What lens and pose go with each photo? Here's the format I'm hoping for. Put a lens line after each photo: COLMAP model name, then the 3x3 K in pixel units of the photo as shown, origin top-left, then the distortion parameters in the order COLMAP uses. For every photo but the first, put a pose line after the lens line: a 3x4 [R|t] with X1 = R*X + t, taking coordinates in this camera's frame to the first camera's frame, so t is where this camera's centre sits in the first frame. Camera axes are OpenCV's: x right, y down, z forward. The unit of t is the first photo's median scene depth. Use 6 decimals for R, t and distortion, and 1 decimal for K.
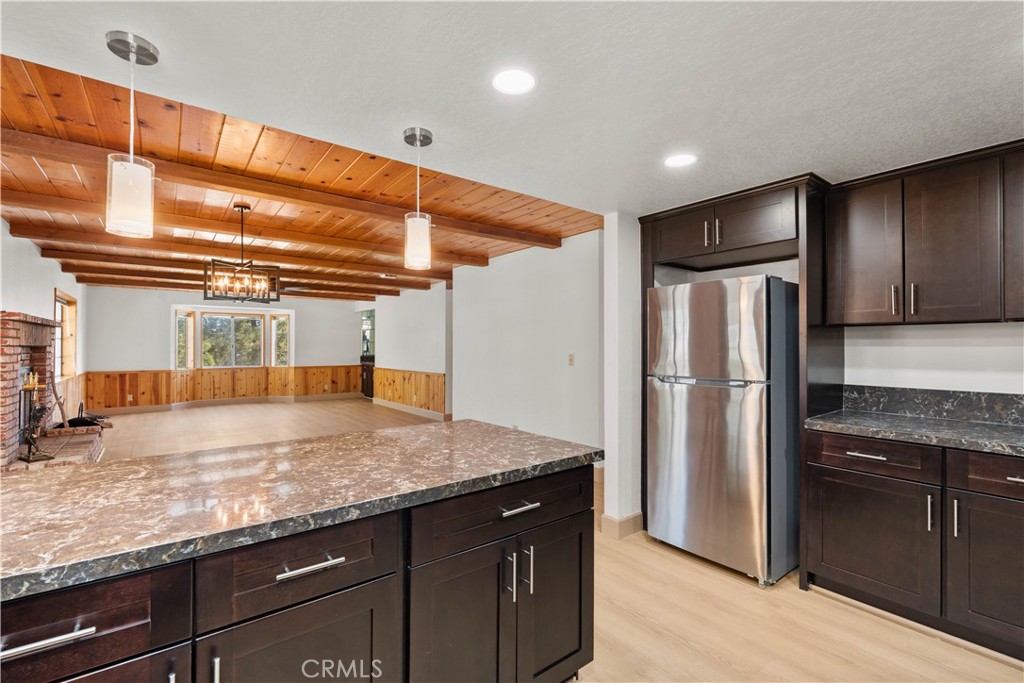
lens RADIAL K [[450.7, 0, 512.0], [0, 450.7, 341.5], [0, 0, 1]] dist [-0.002314, -0.000305]
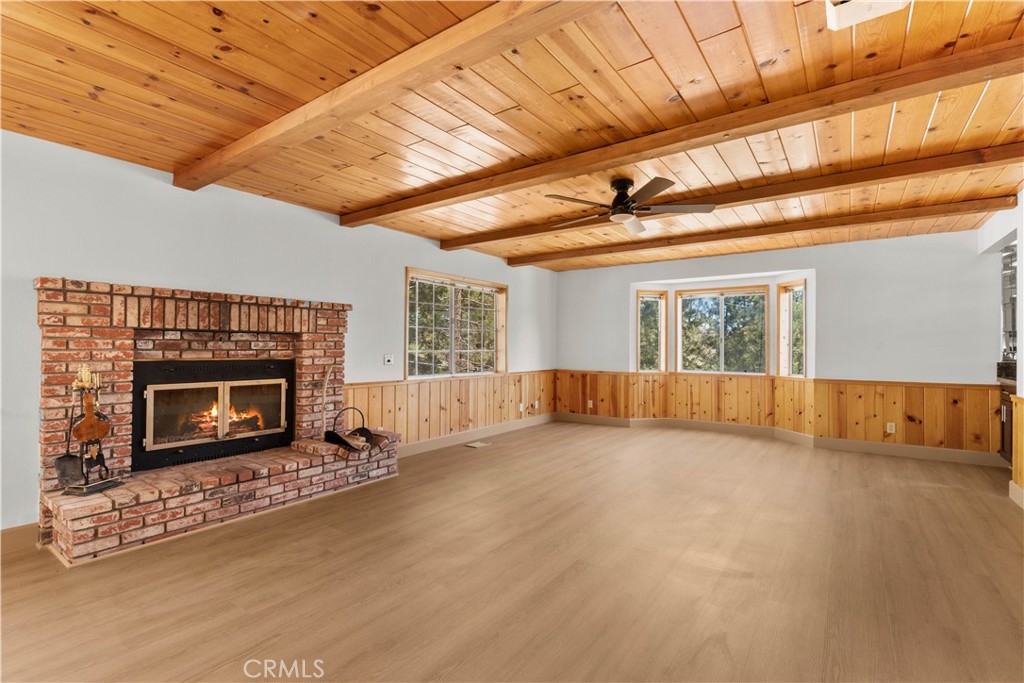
lens RADIAL K [[476.5, 0, 512.0], [0, 476.5, 341.5], [0, 0, 1]] dist [0.002085, 0.000111]
pose [[0.281898, -0.011390, -0.959377, -0.059136], [0.004714, 0.999934, -0.010486, 0.018132], [0.959433, -0.001567, 0.281933, 0.531146]]
